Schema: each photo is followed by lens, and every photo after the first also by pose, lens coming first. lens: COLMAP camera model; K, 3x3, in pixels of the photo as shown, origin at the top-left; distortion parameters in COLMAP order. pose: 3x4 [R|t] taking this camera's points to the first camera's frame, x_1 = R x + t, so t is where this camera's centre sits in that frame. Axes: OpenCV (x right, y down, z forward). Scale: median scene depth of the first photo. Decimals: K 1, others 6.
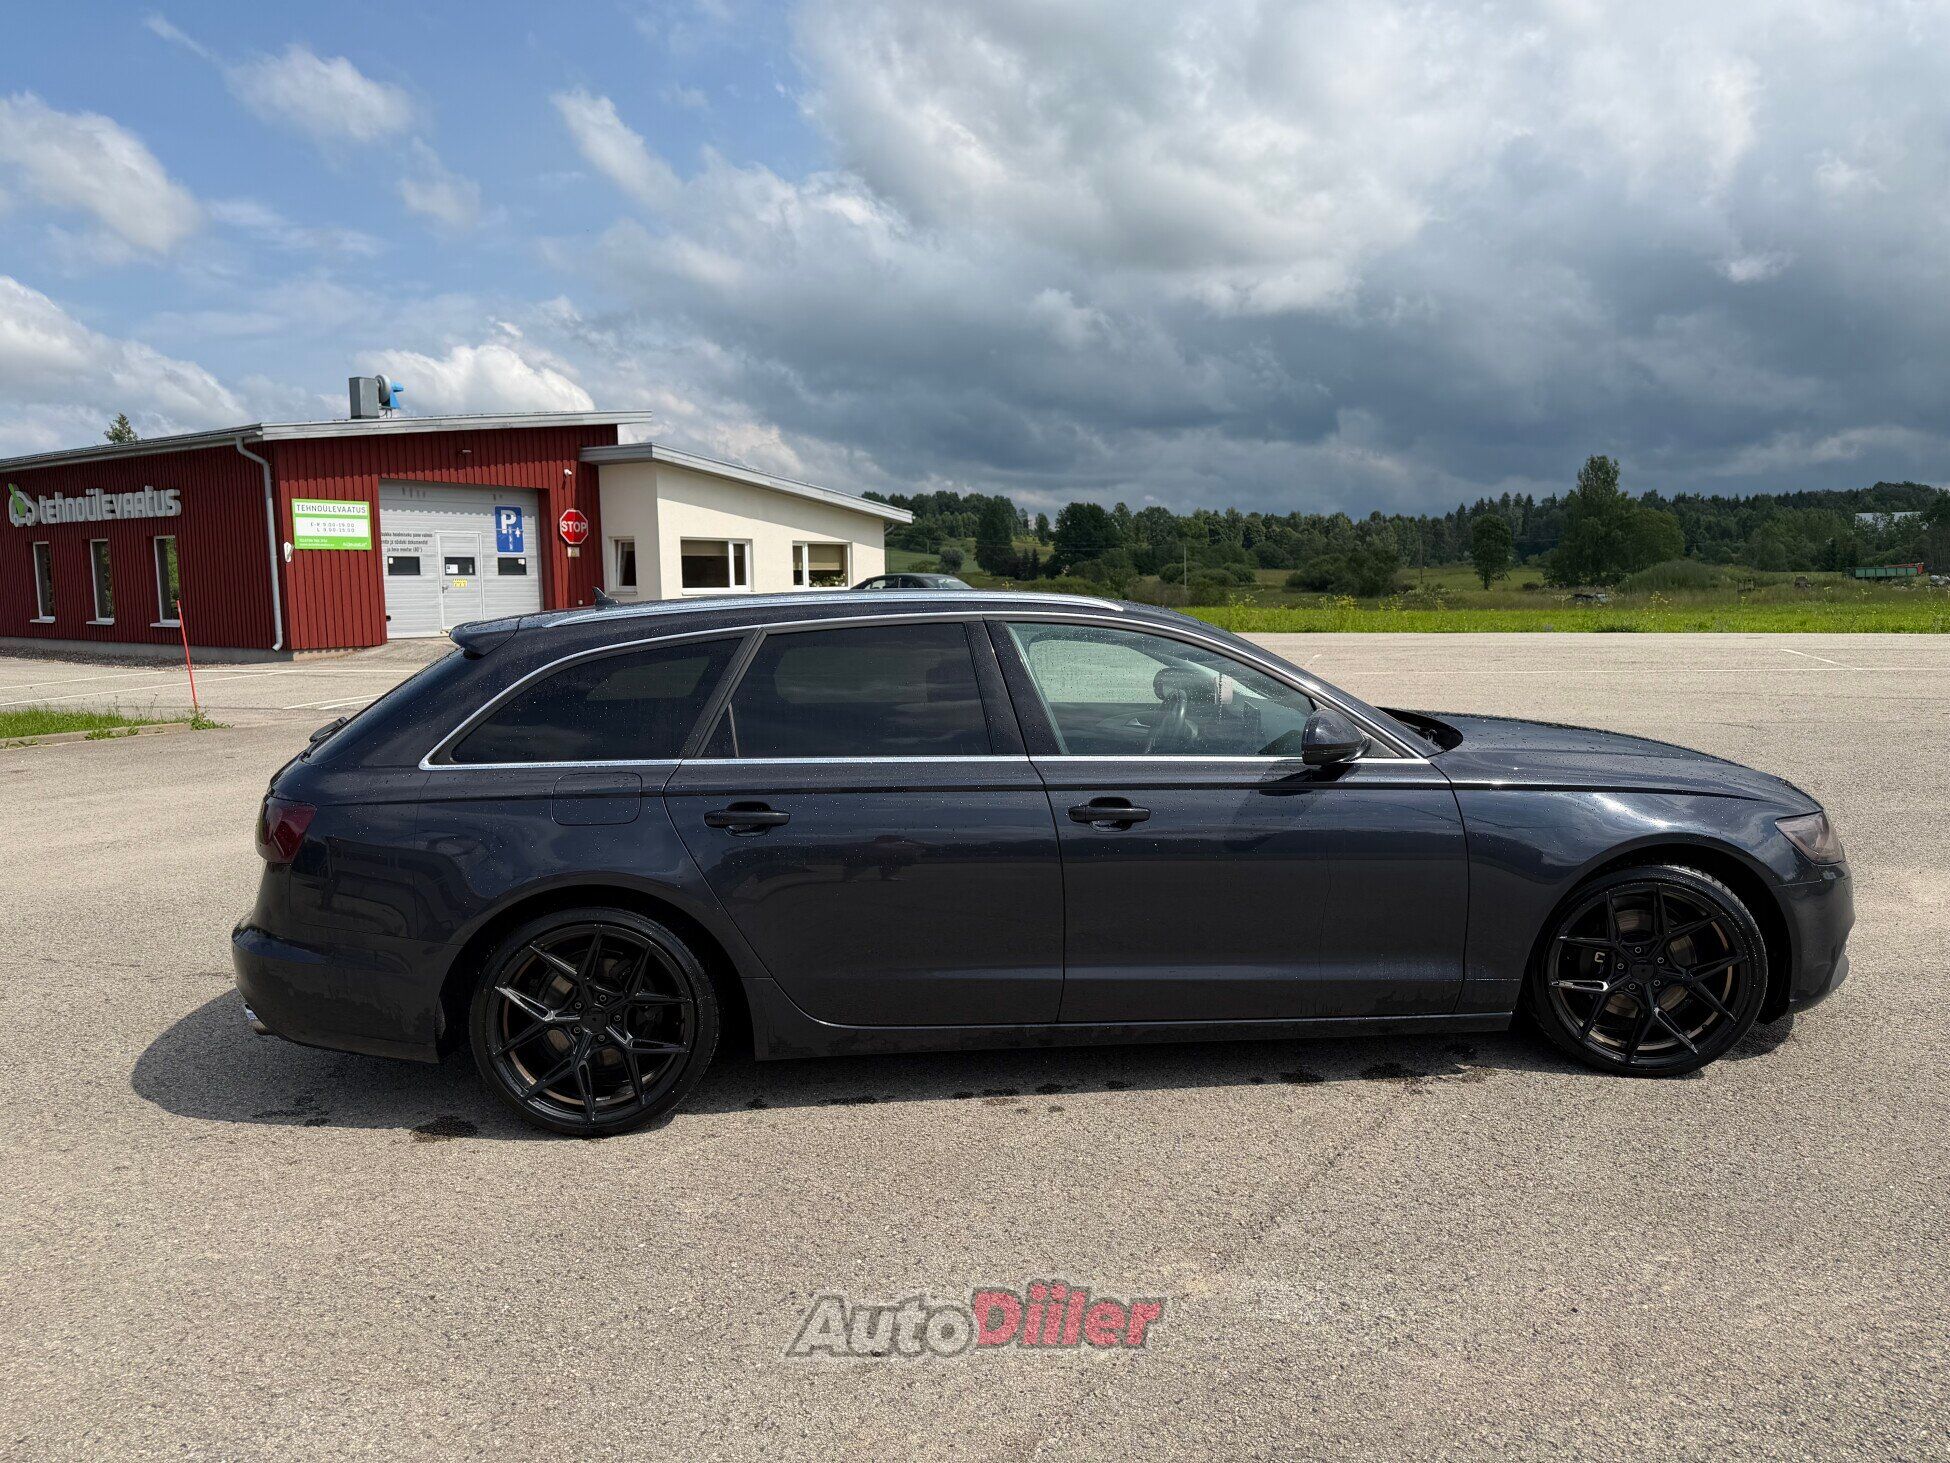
lens RADIAL K [[1418.5, 0, 954.5], [0, 1418.5, 734.2], [0, 0, 1]] dist [-0.059334, -0.004746]
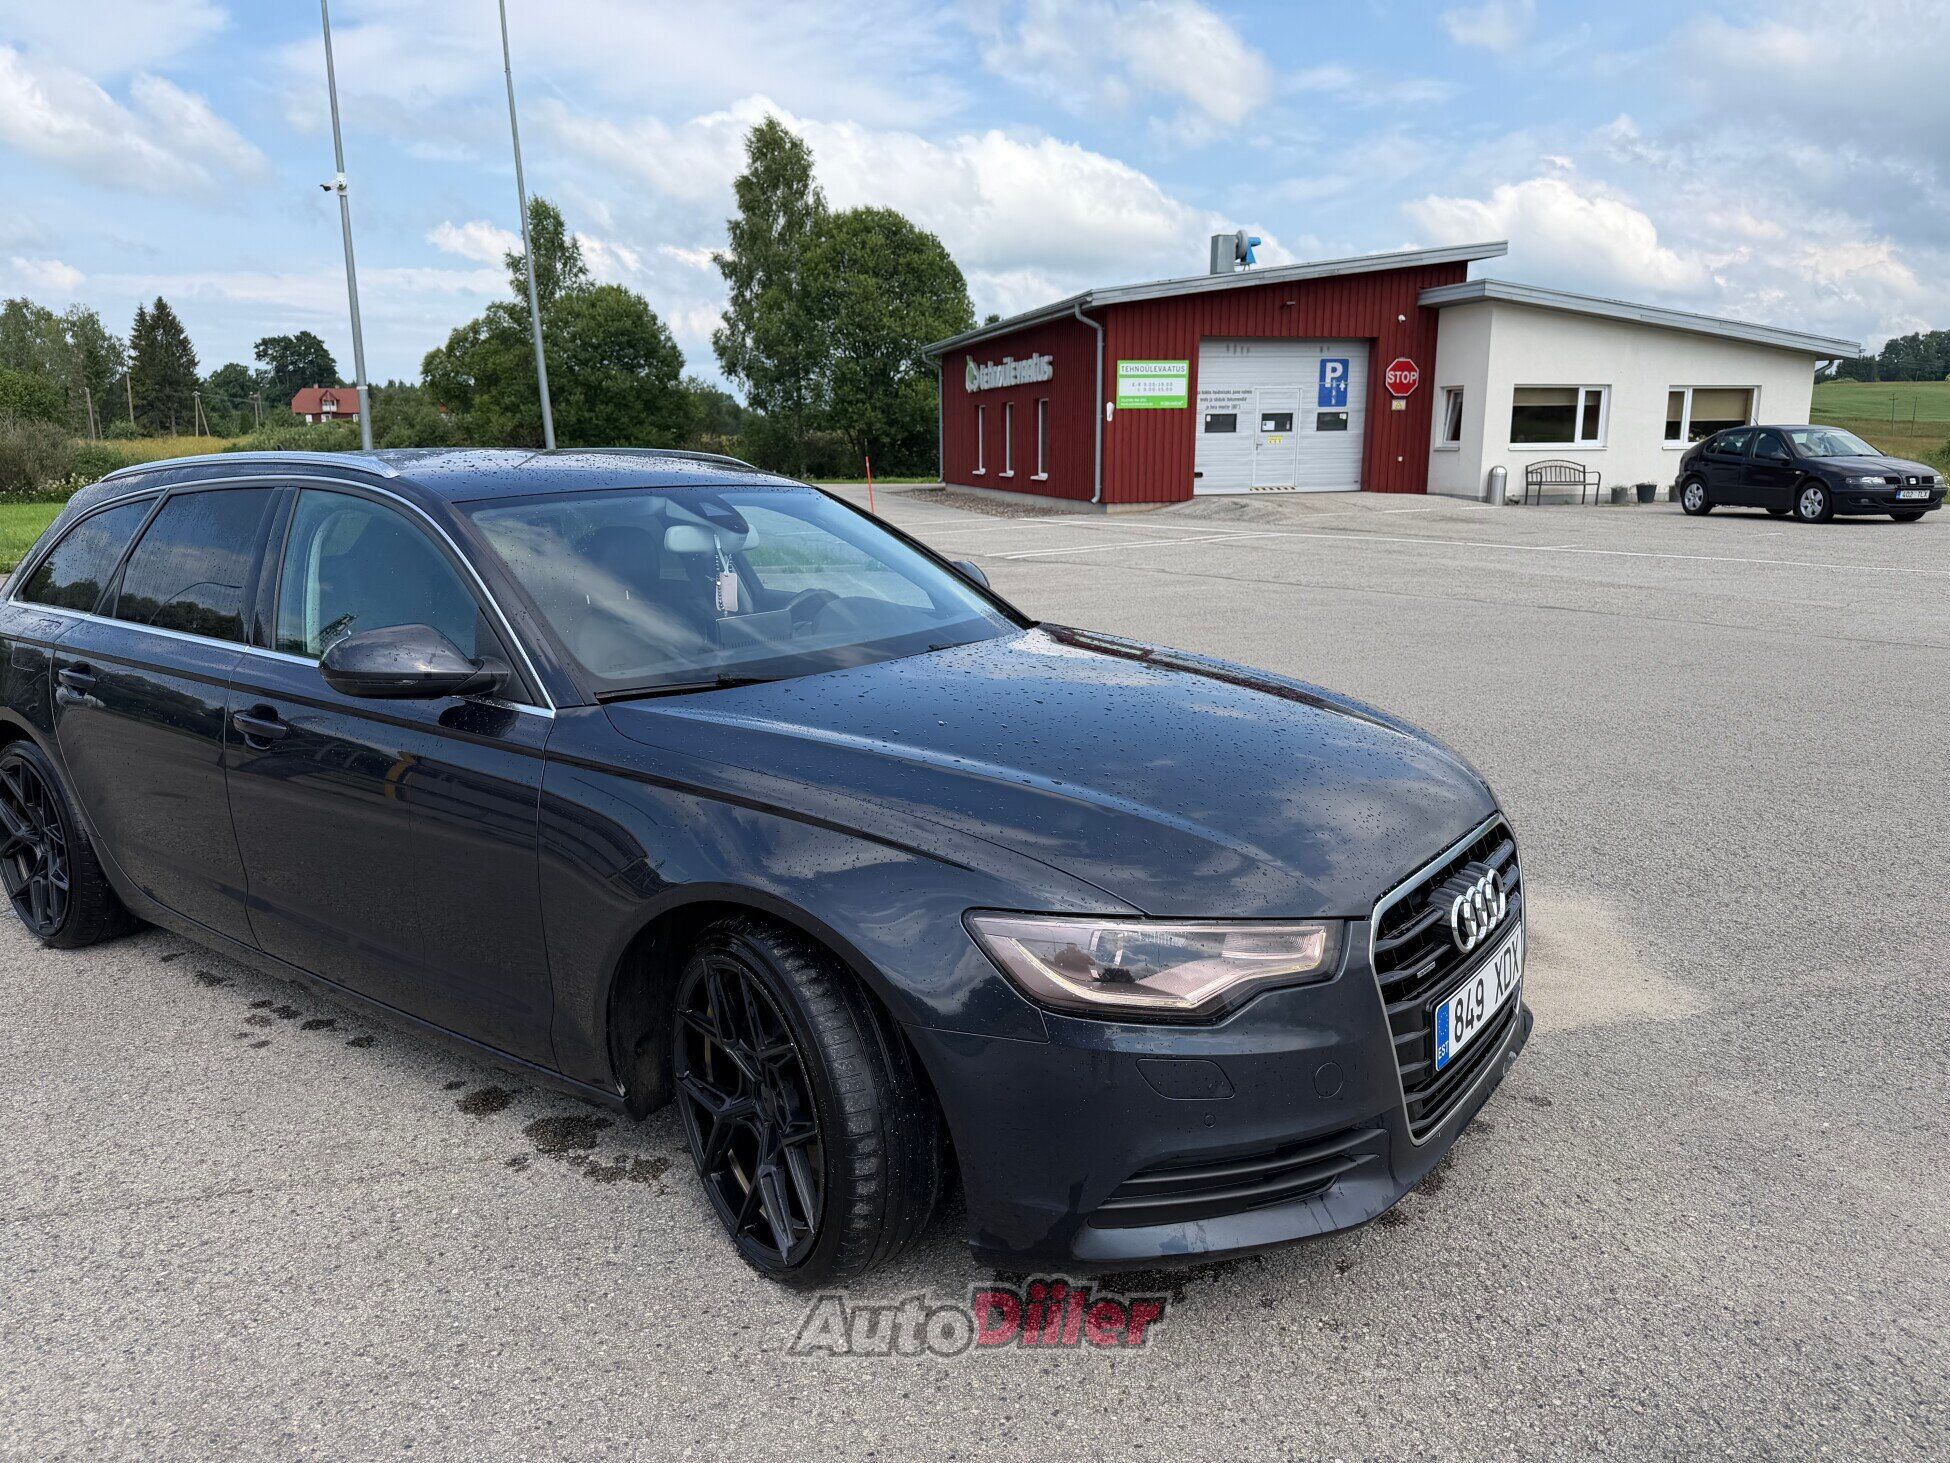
lens RADIAL K [[1389.8, 0, 975.0], [0, 1389.8, 731.5], [0, 0, 1]] dist [-0.019170, -0.010056]
pose [[0.726112, 0.128782, -0.675408, 0.177752], [-0.059642, 0.990397, 0.124723, -0.012227], [0.684984, -0.050280, 0.726821, 0.126289]]
